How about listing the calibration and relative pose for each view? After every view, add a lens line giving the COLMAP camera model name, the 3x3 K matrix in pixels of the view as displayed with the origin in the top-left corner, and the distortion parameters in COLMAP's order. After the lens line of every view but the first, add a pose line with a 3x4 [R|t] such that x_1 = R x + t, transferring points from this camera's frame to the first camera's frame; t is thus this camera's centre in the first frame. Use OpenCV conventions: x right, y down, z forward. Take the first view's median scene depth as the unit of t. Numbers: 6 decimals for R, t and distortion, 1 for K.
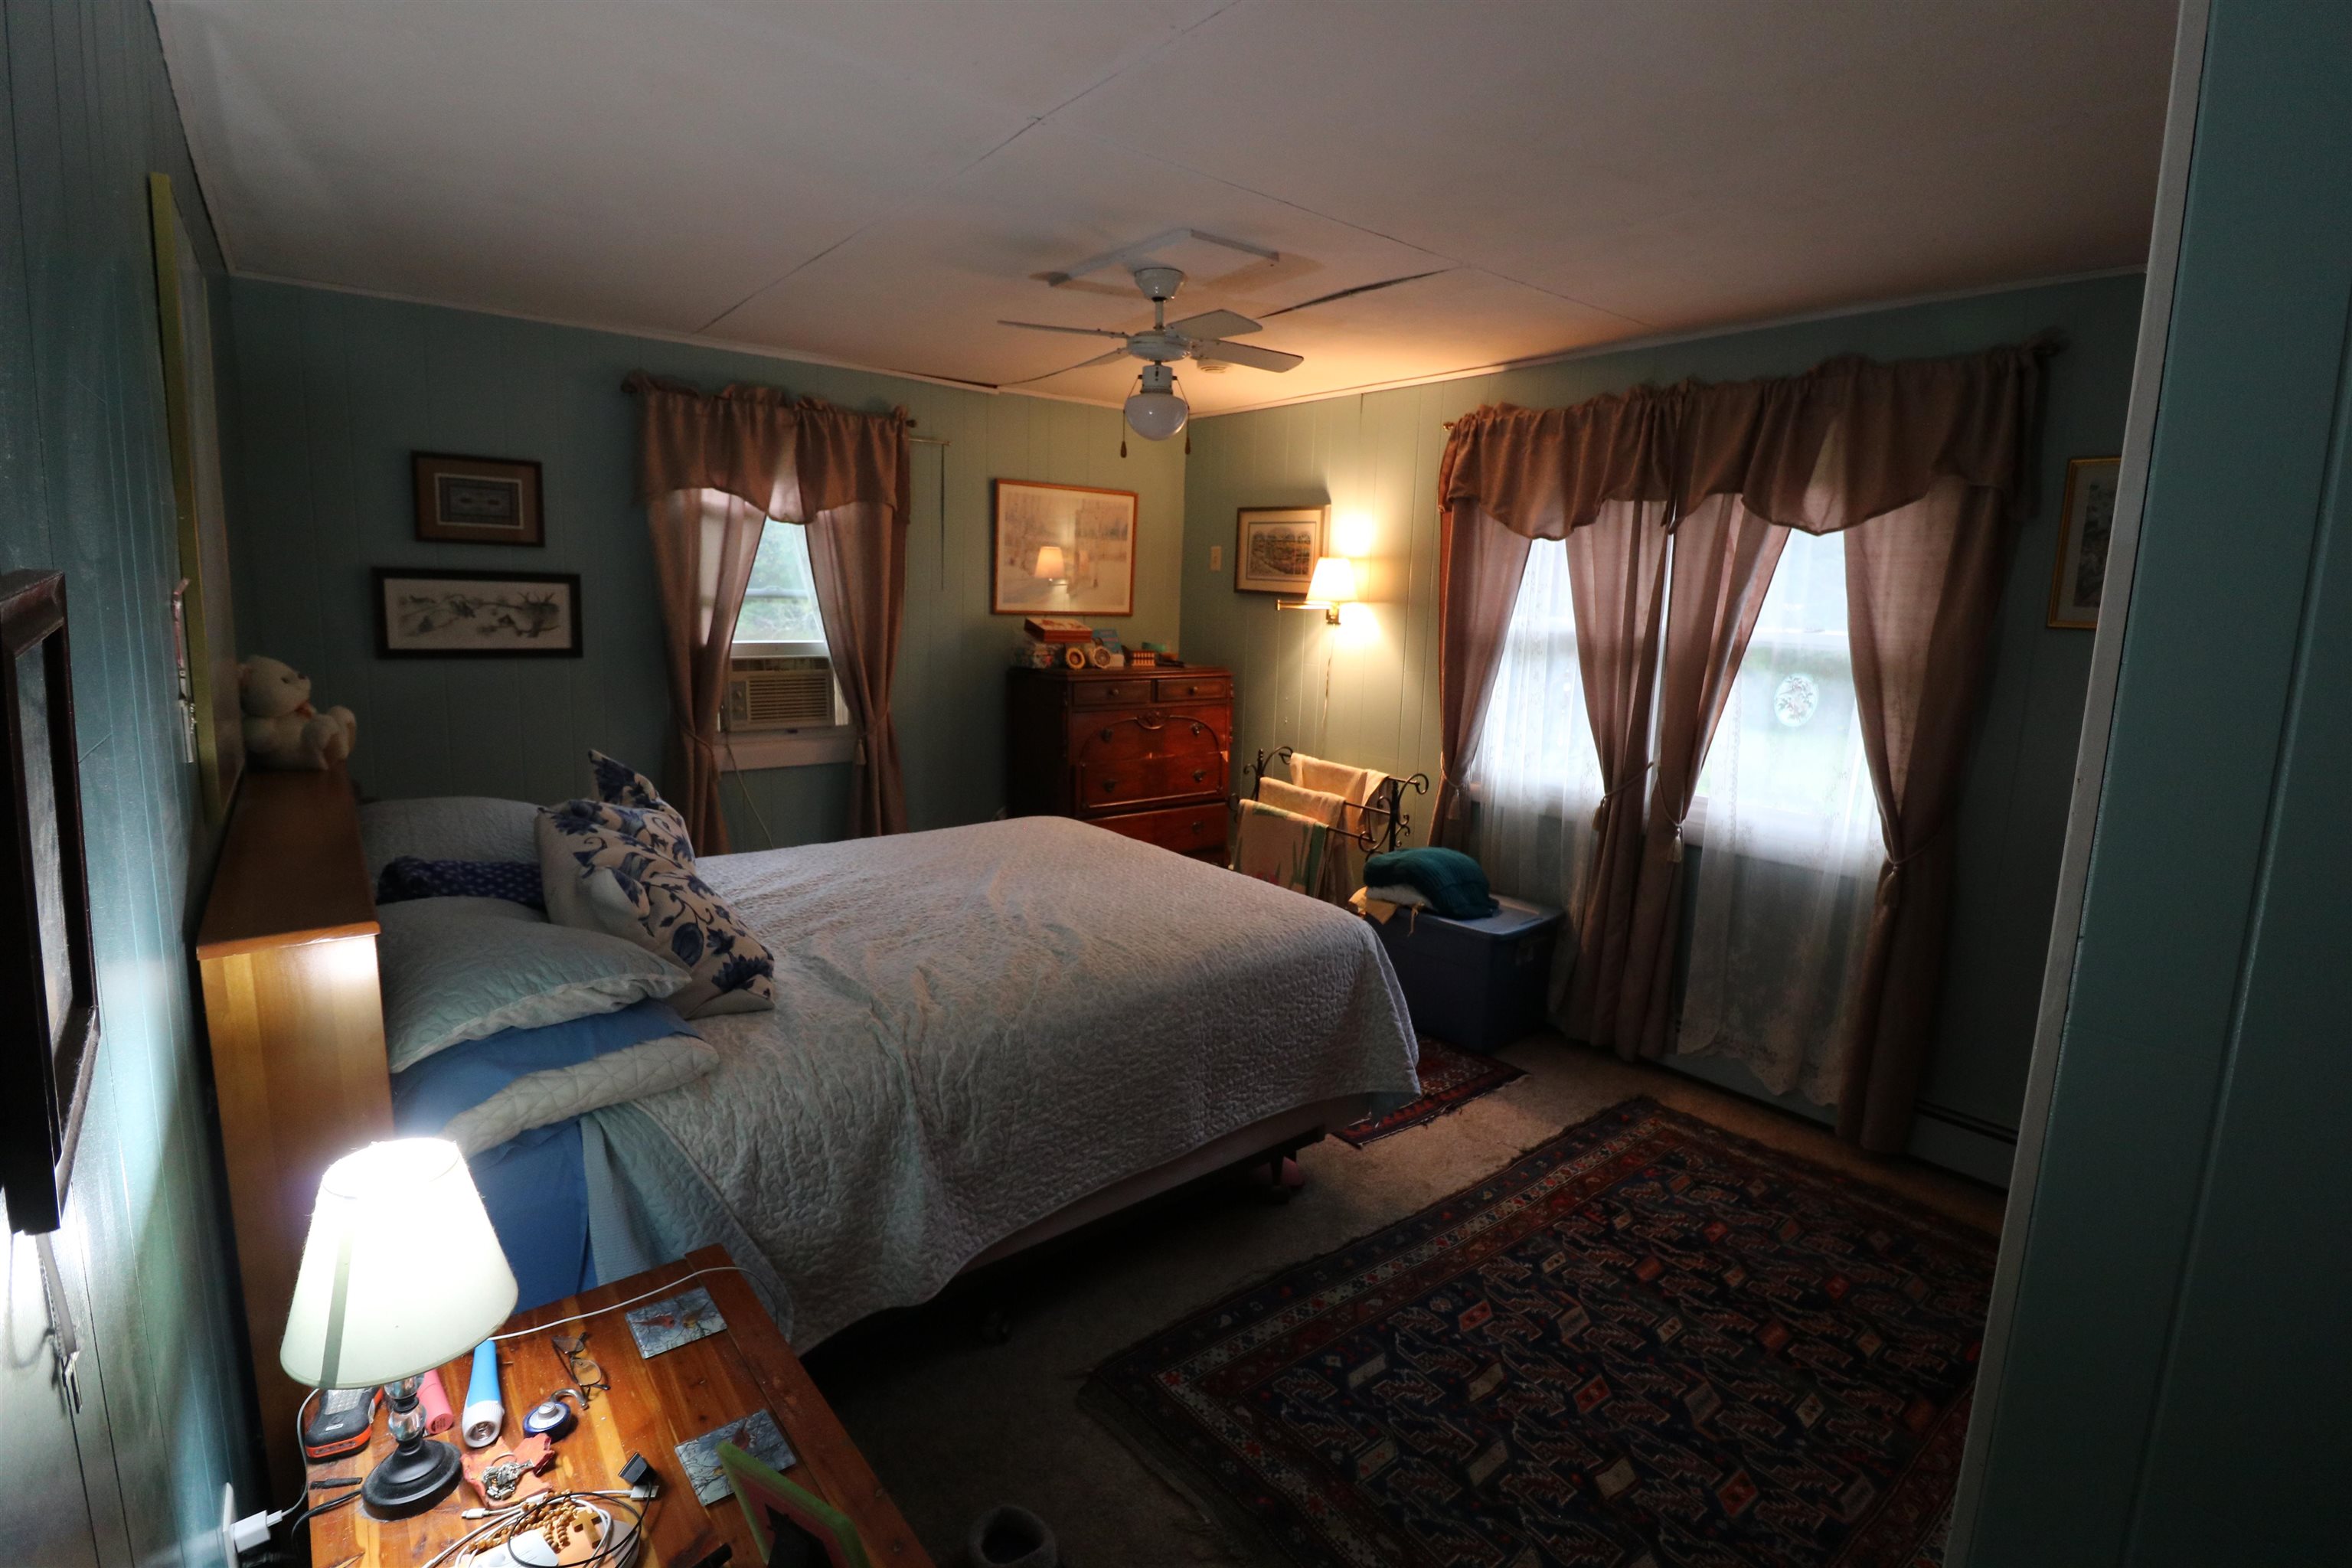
lens RADIAL K [[1088.9, 0, 1180.9], [0, 1088.9, 755.9], [0, 0, 1]] dist [0.001241, -0.014980]
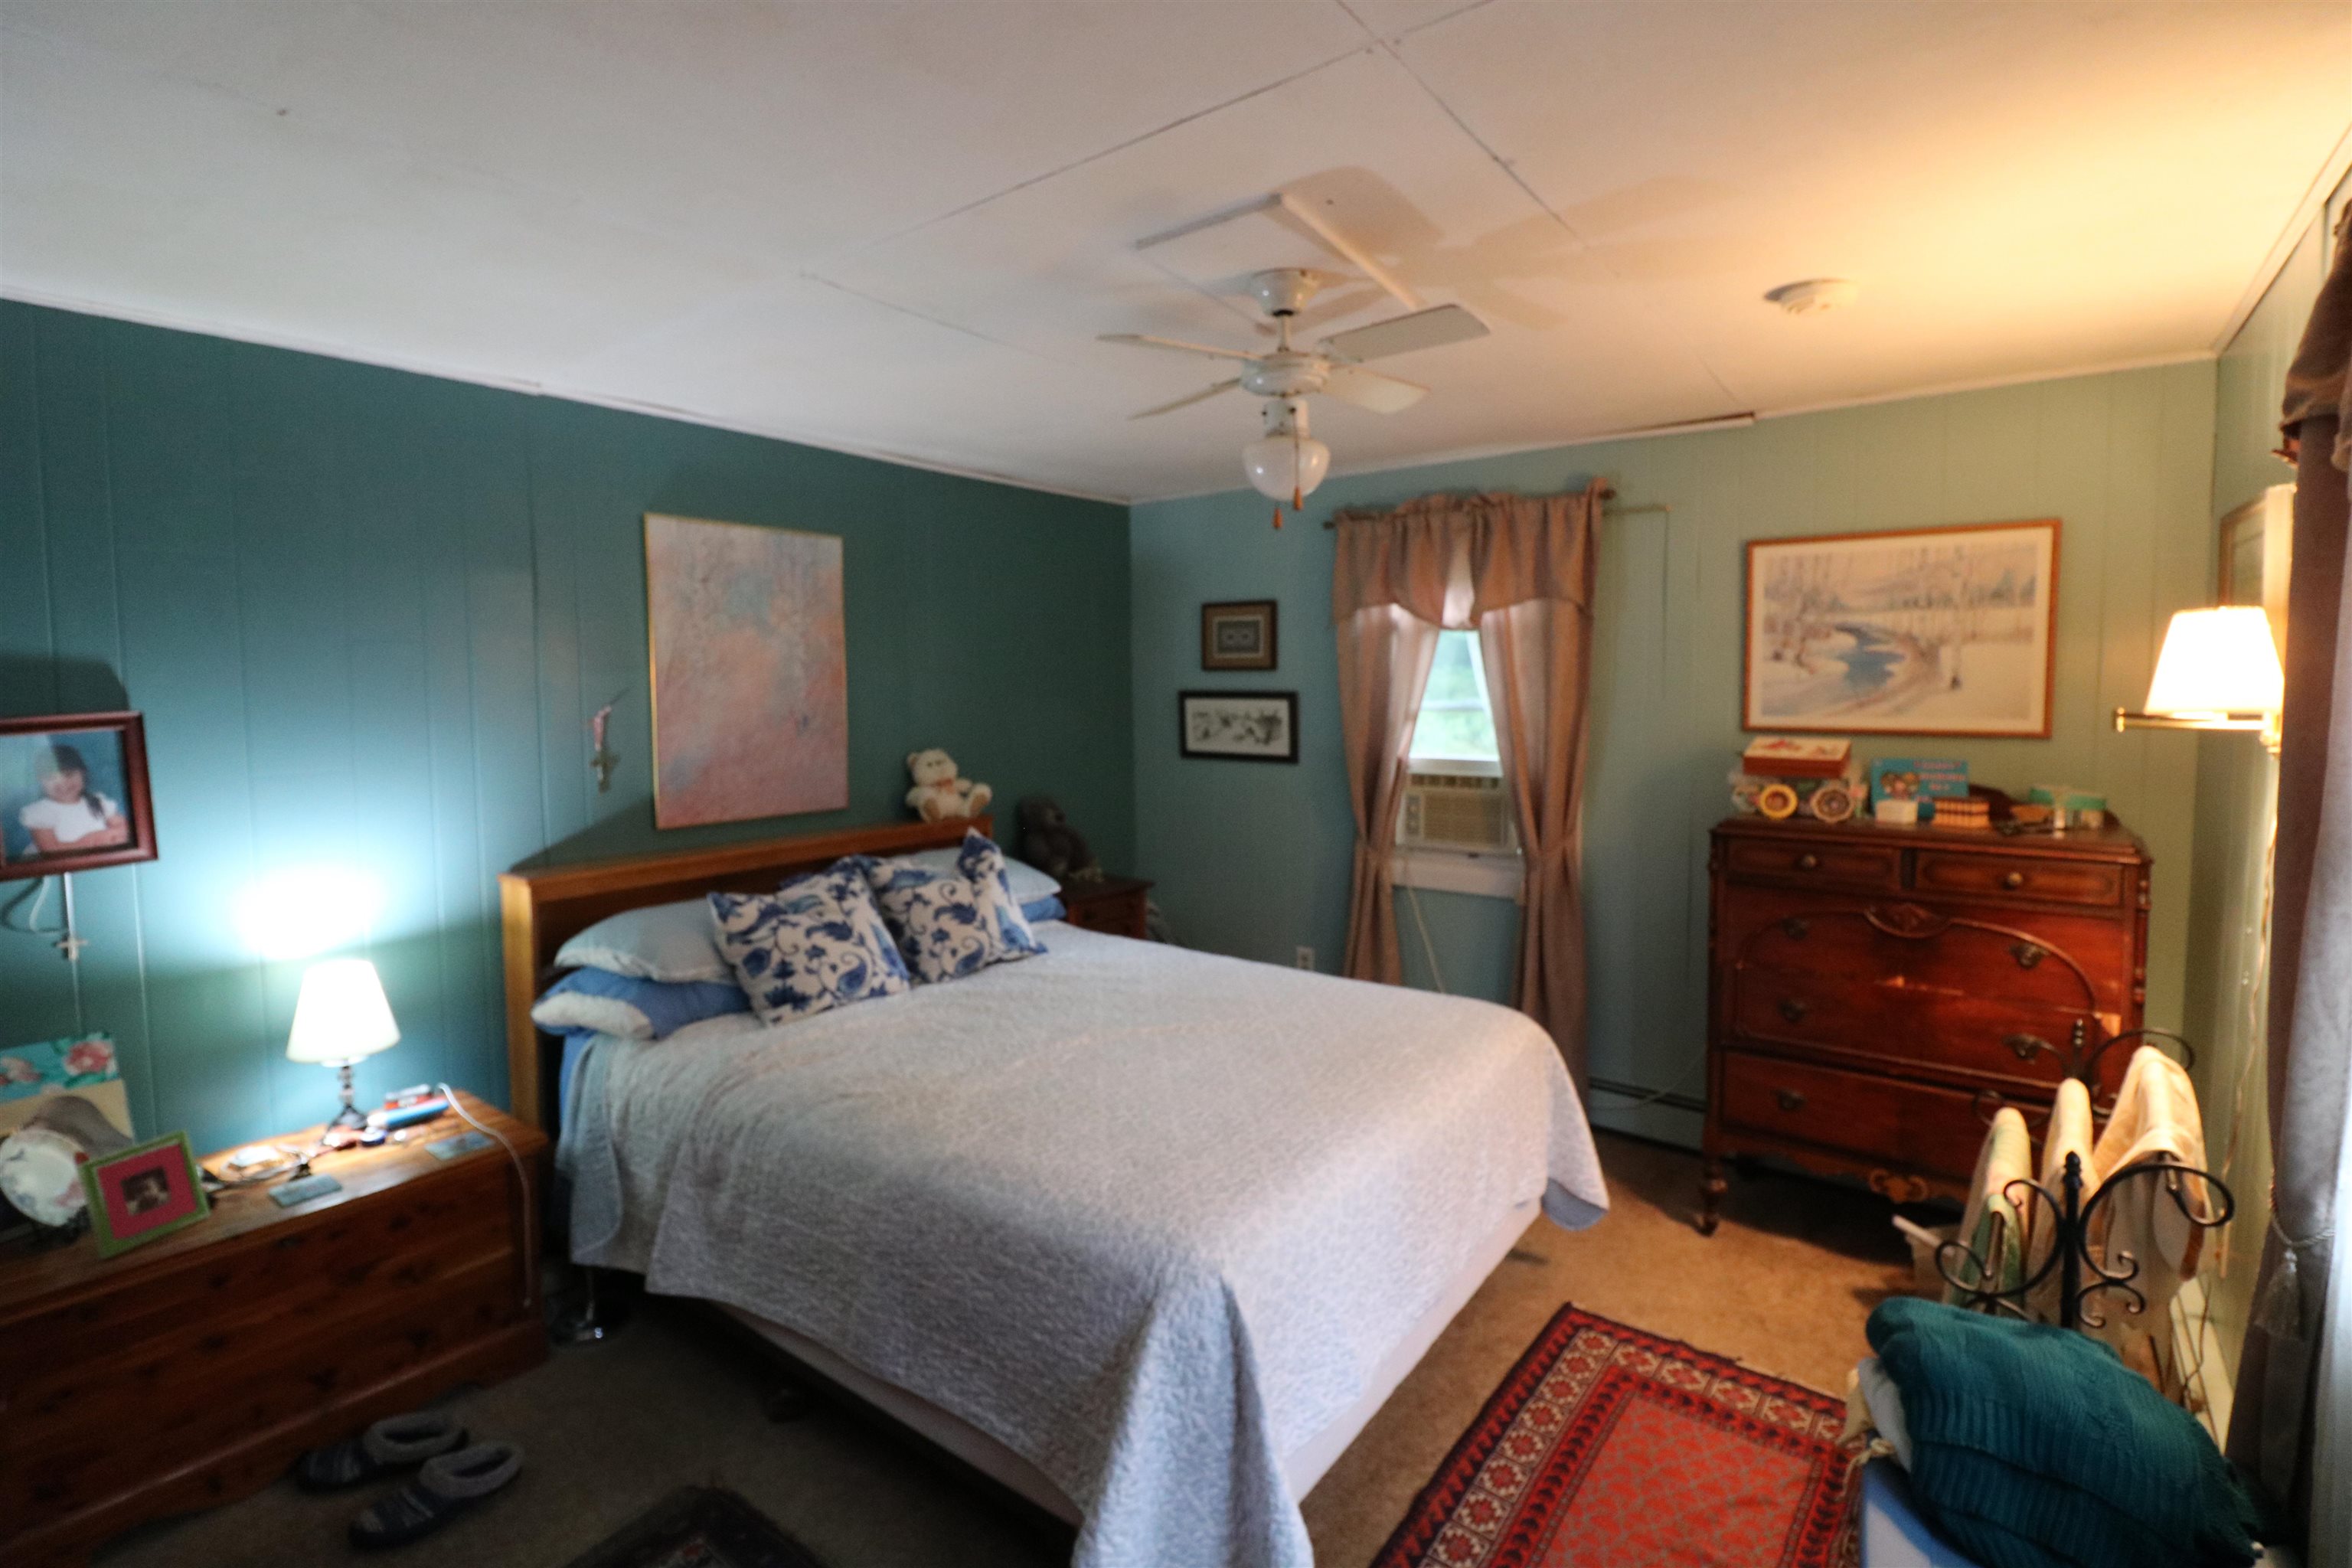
lens RADIAL K [[1088.9, 0, 1180.9], [0, 1088.9, 755.9], [0, 0, 1]] dist [0.001241, -0.014980]
pose [[0.235810, 0.035078, -0.971166, 0.518293], [-0.131136, 0.991356, 0.003966, -0.084505], [0.962911, 0.126419, 0.238372, 0.588973]]
